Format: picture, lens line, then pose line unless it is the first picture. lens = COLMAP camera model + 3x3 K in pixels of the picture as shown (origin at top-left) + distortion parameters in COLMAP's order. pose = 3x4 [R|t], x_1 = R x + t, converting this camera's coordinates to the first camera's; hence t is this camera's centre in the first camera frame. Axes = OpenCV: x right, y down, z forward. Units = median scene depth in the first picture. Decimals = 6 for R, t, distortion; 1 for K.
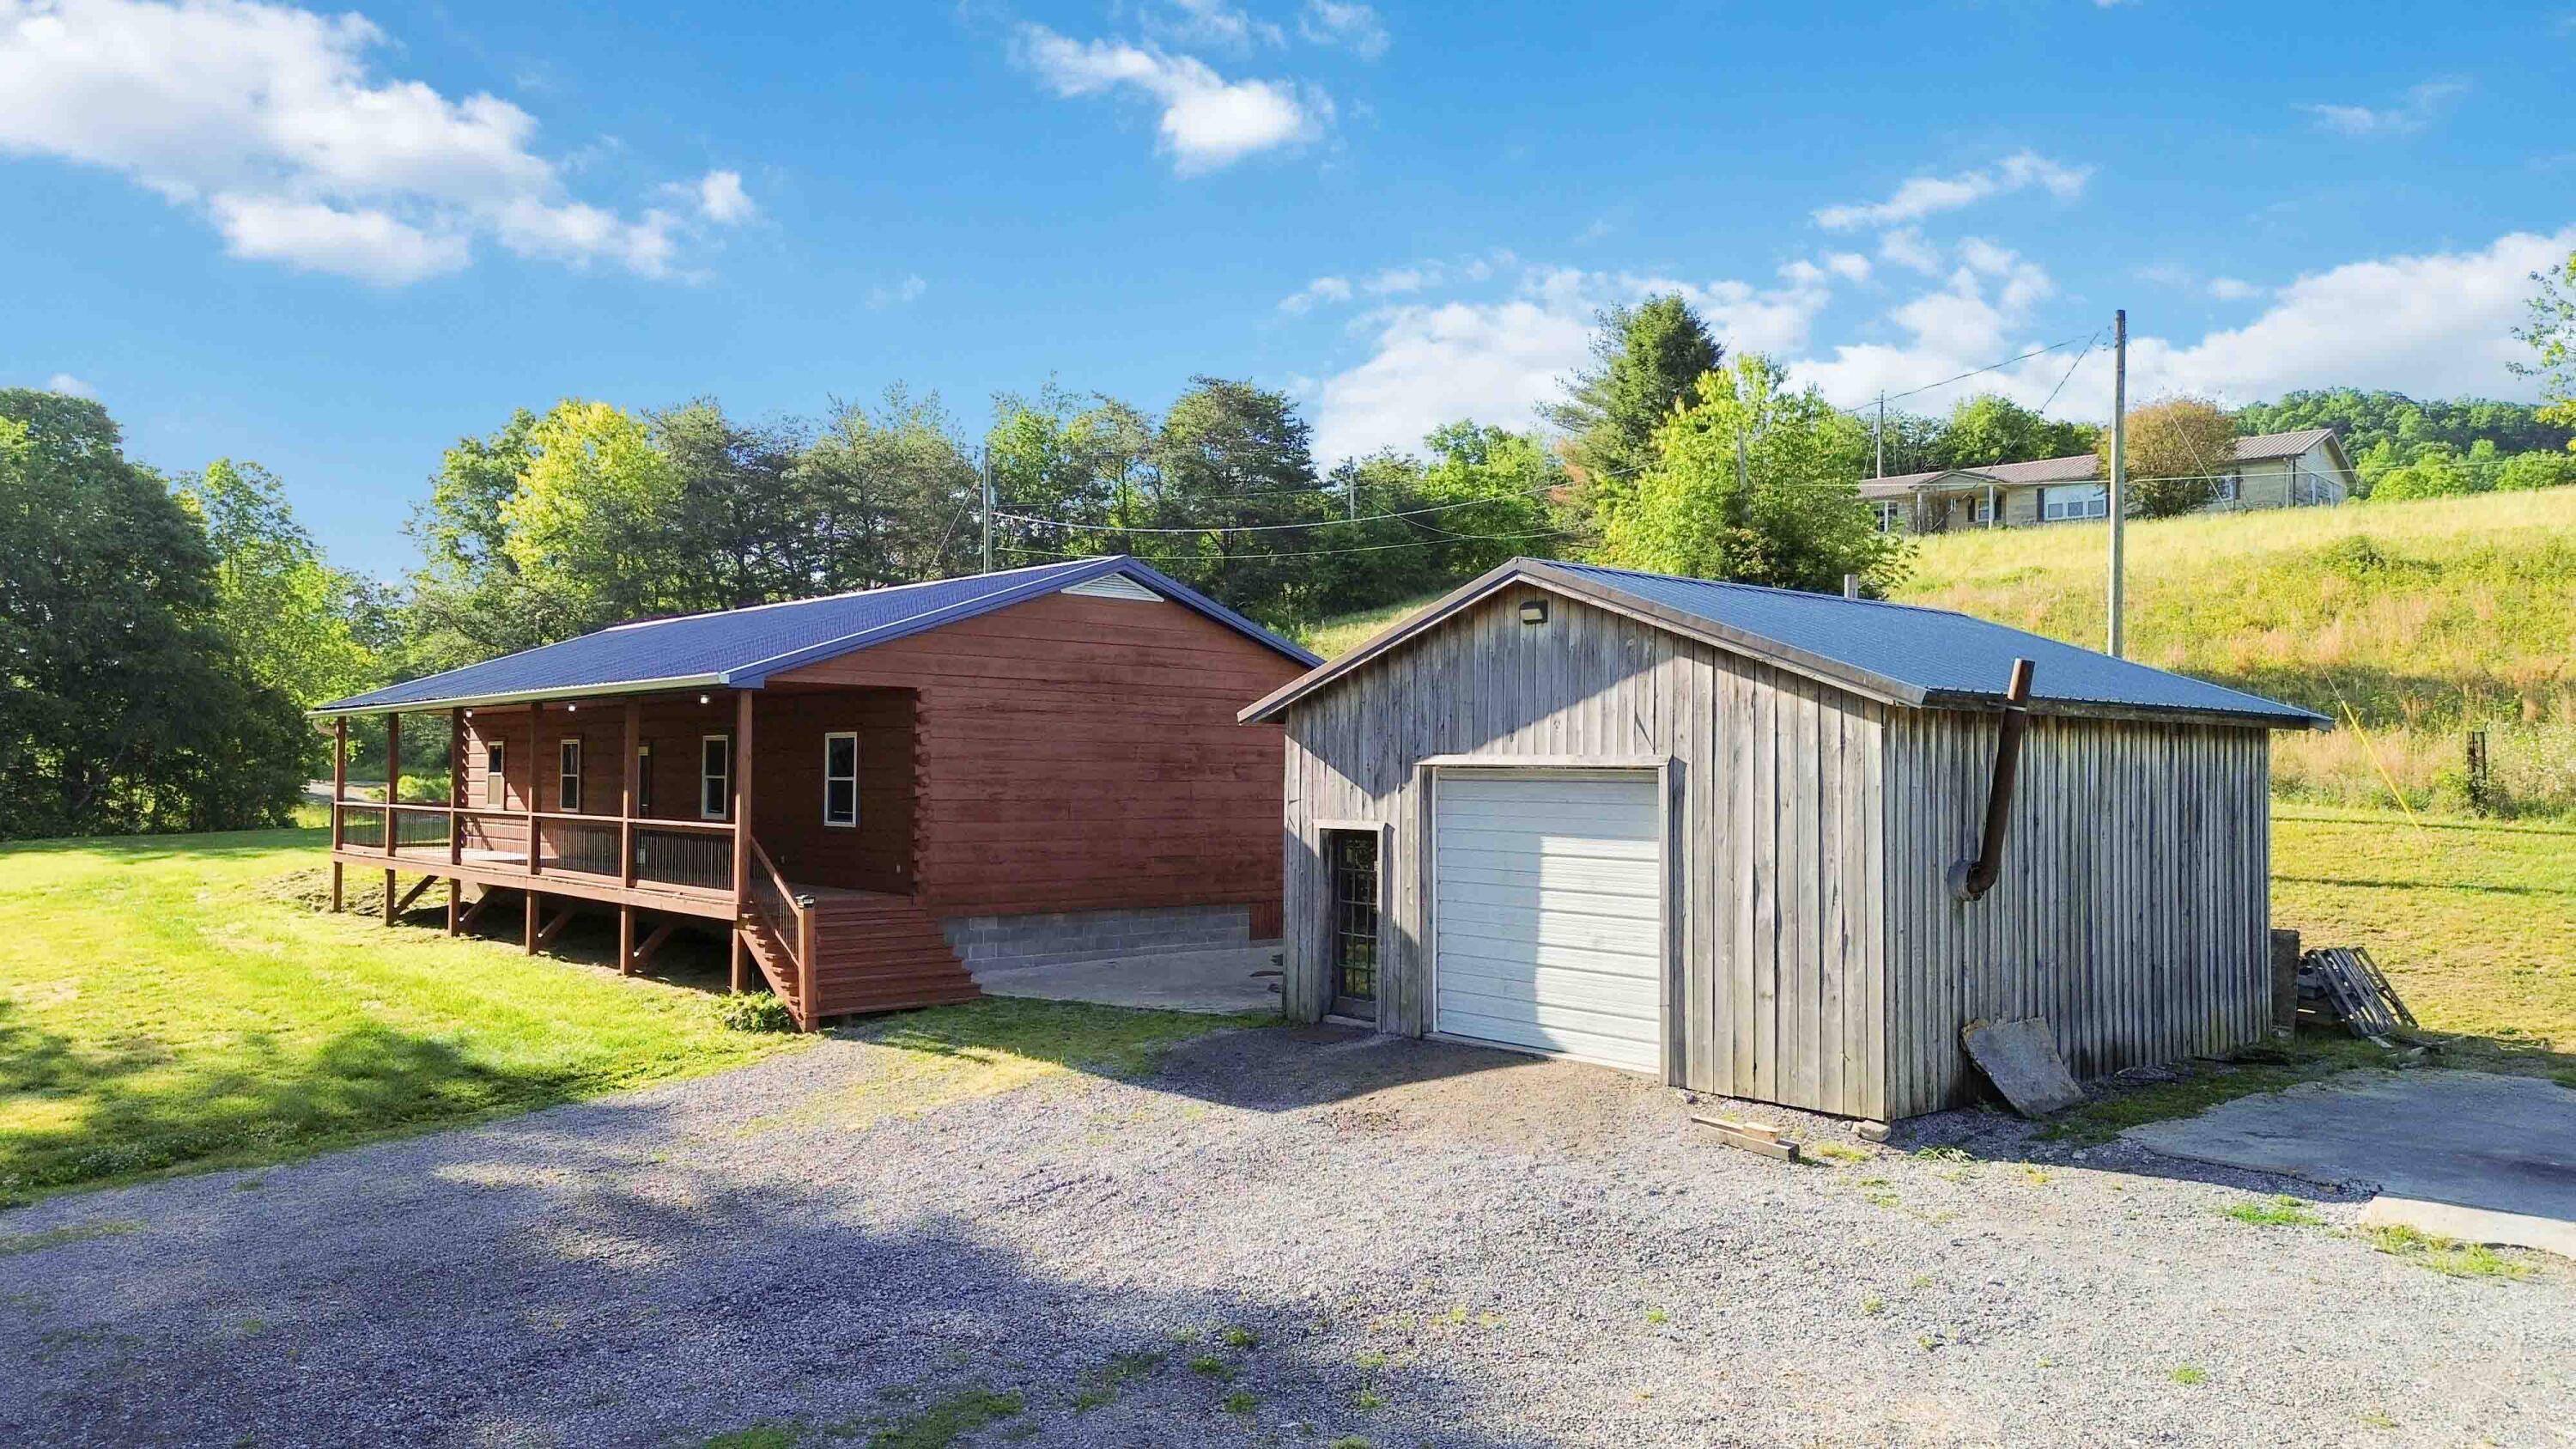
lens RADIAL K [[1822.9, 0, 1284.8], [0, 1822.9, 735.2], [0, 0, 1]] dist [0.068207, -0.004623]
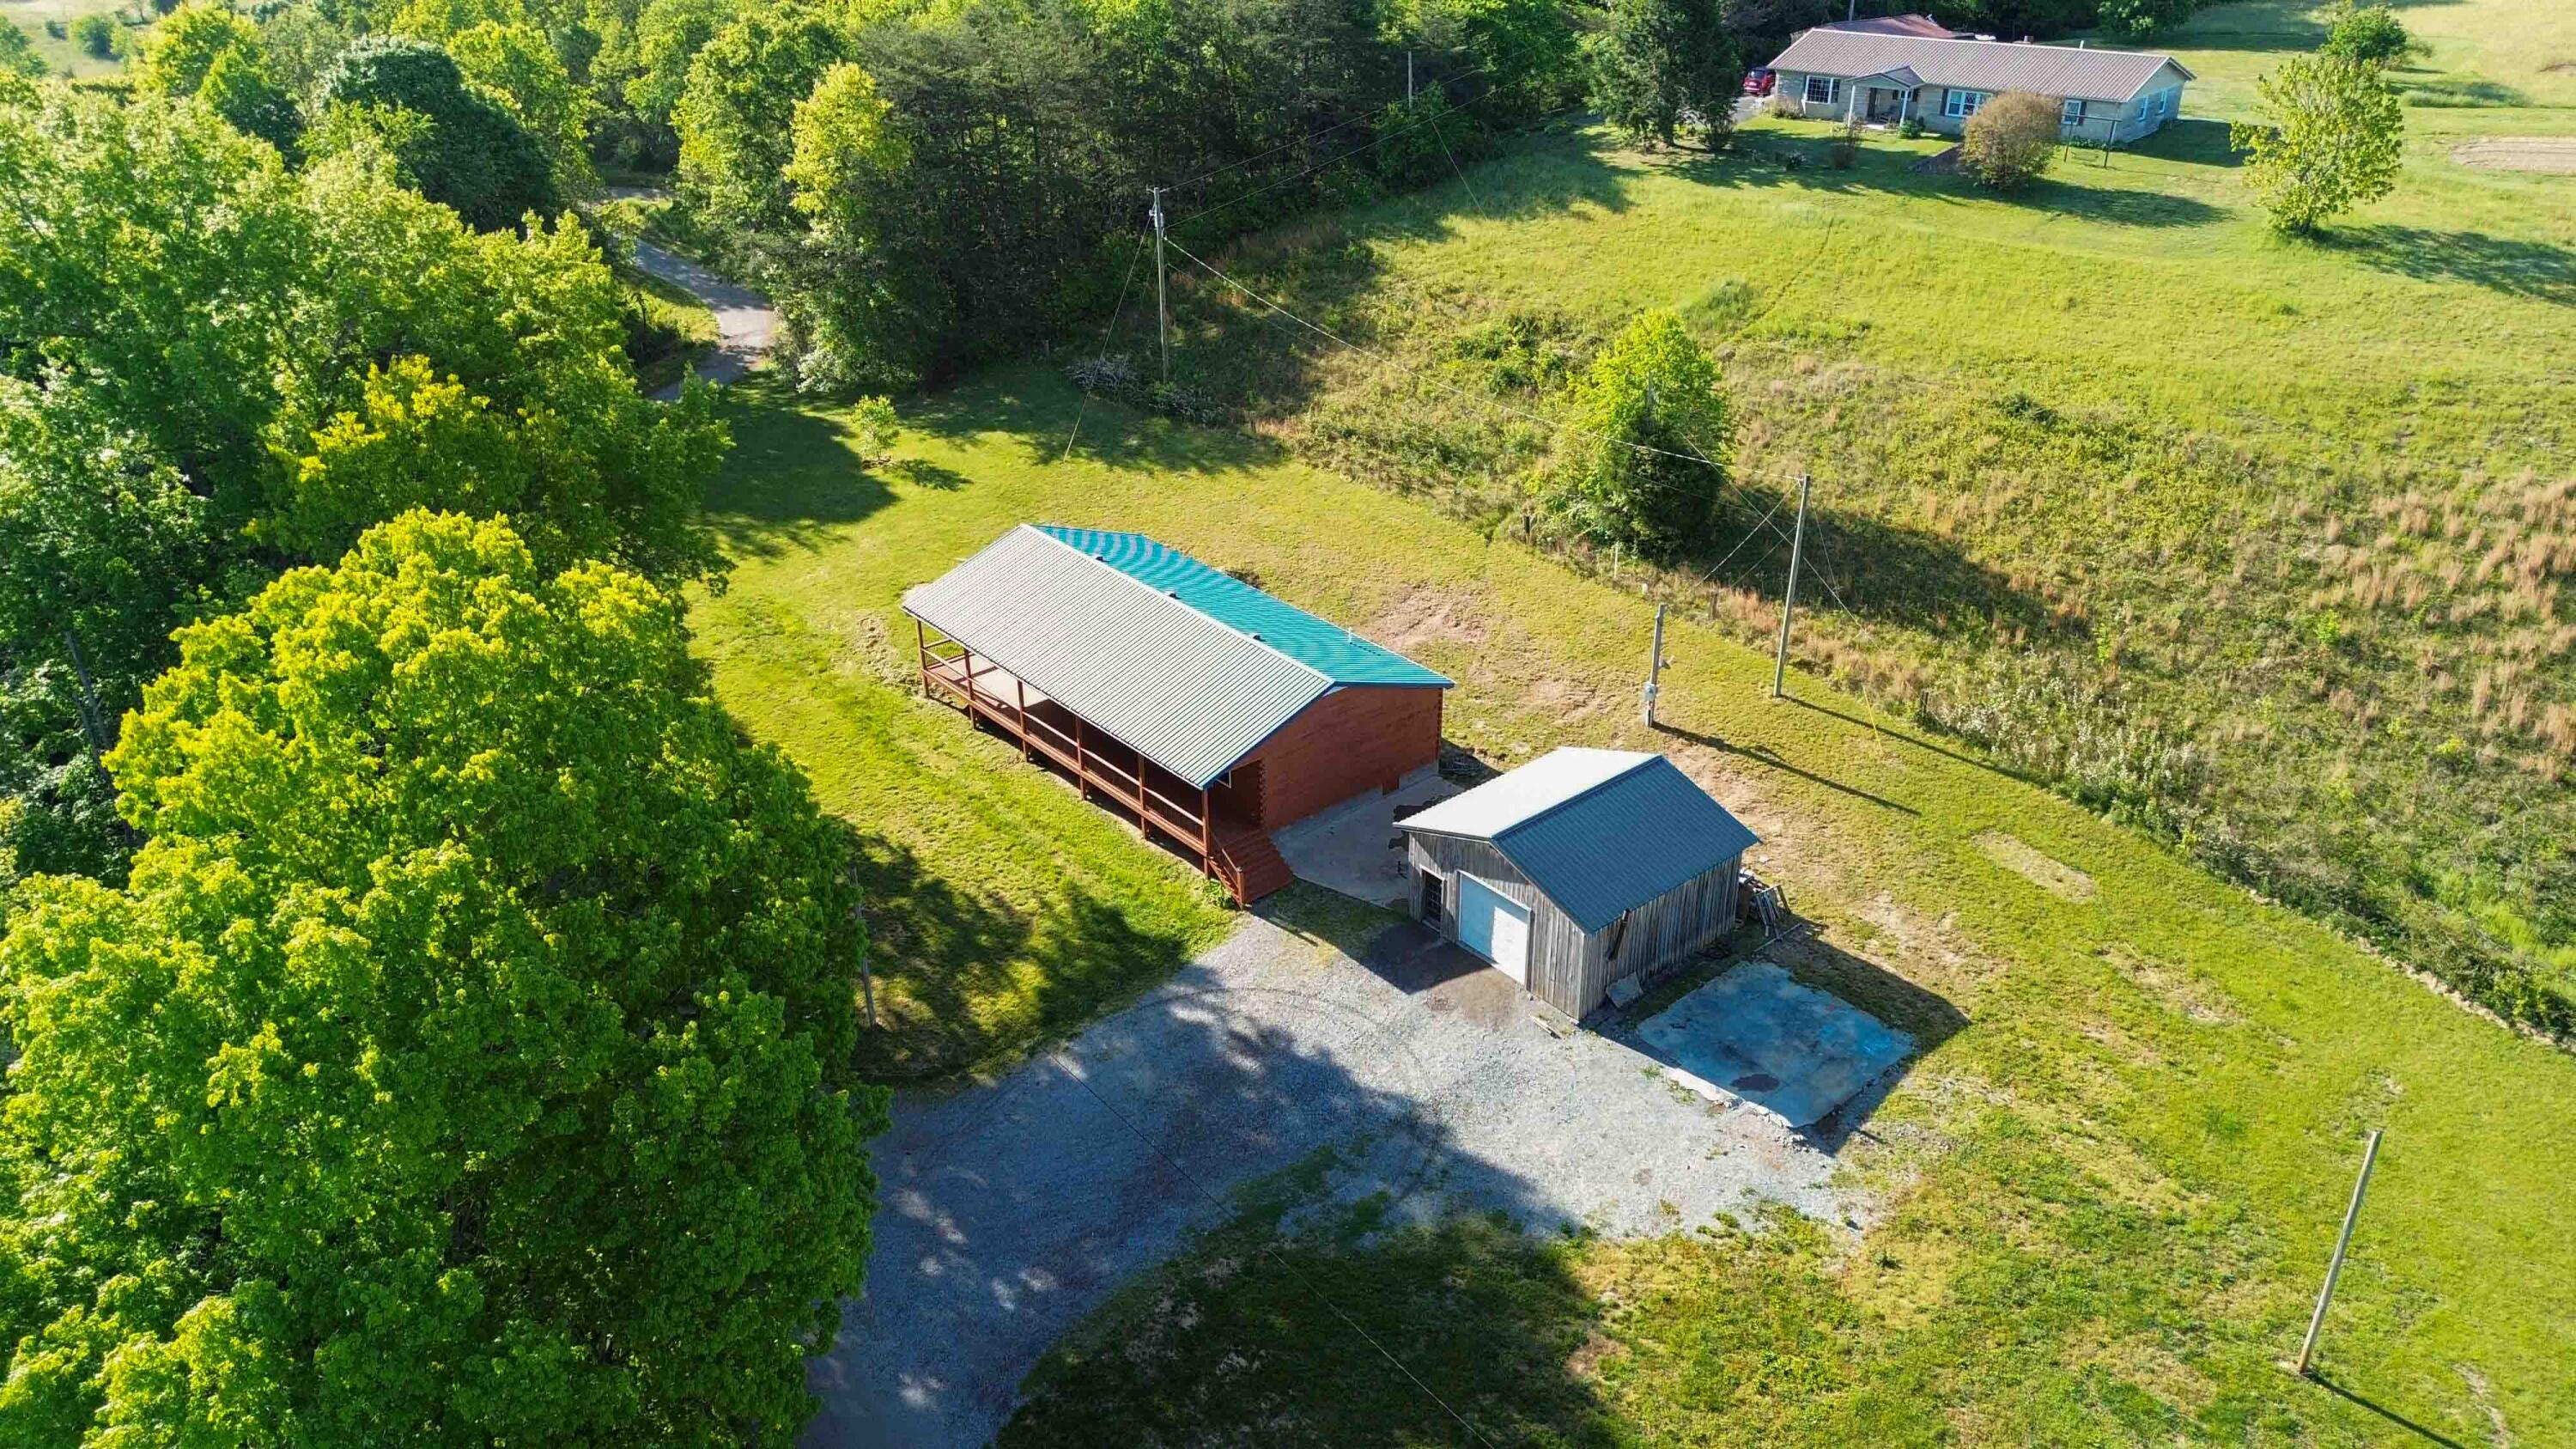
lens RADIAL K [[1822.9, 0, 1284.7], [0, 1822.9, 703.0], [0, 0, 1]] dist [0.068207, -0.004623]
pose [[0.999760, -0.010005, -0.019505, -0.147867], [0.018211, 0.874330, 0.484989, -1.692479], [0.012202, -0.485228, 0.874303, -1.516621]]
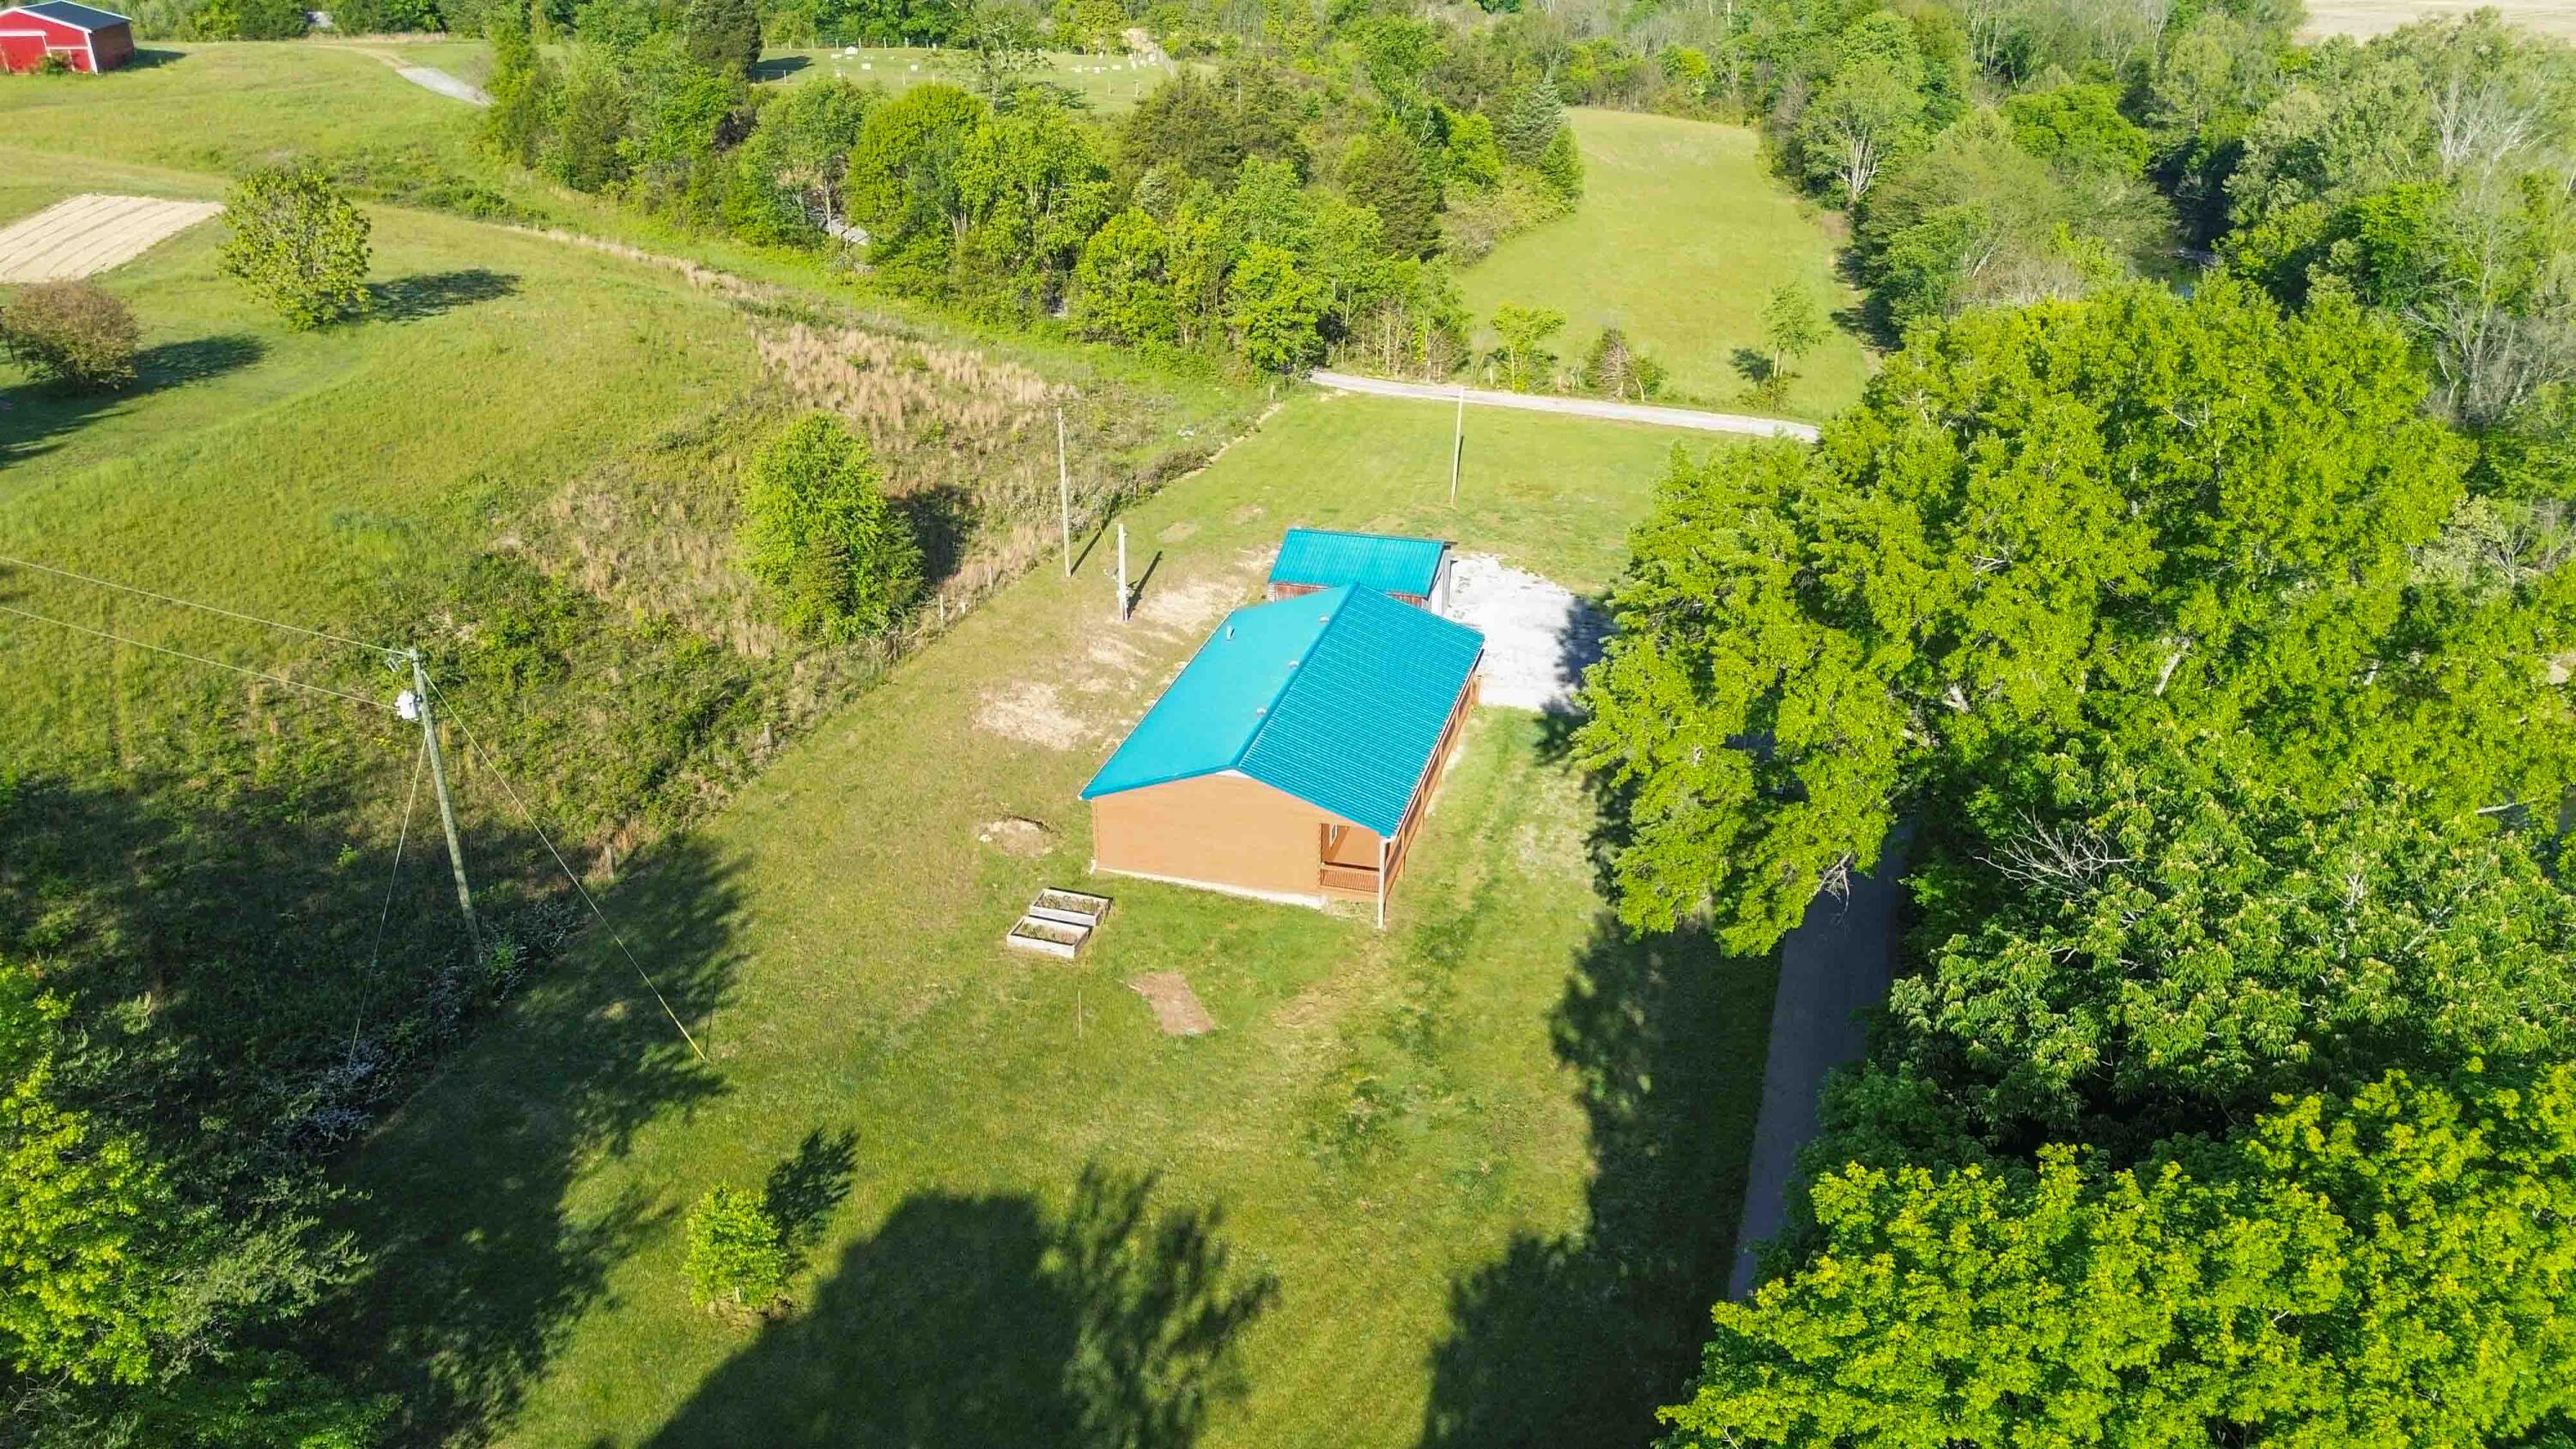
lens RADIAL K [[1822.9, 0, 1284.9], [0, 1822.9, 723.4], [0, 0, 1]] dist [0.068207, -0.004623]
pose [[-0.567741, -0.336017, 0.751507, -3.257065], [-0.021612, 0.918671, 0.394433, -1.508556], [-0.822924, 0.207694, -0.528829, 3.679664]]
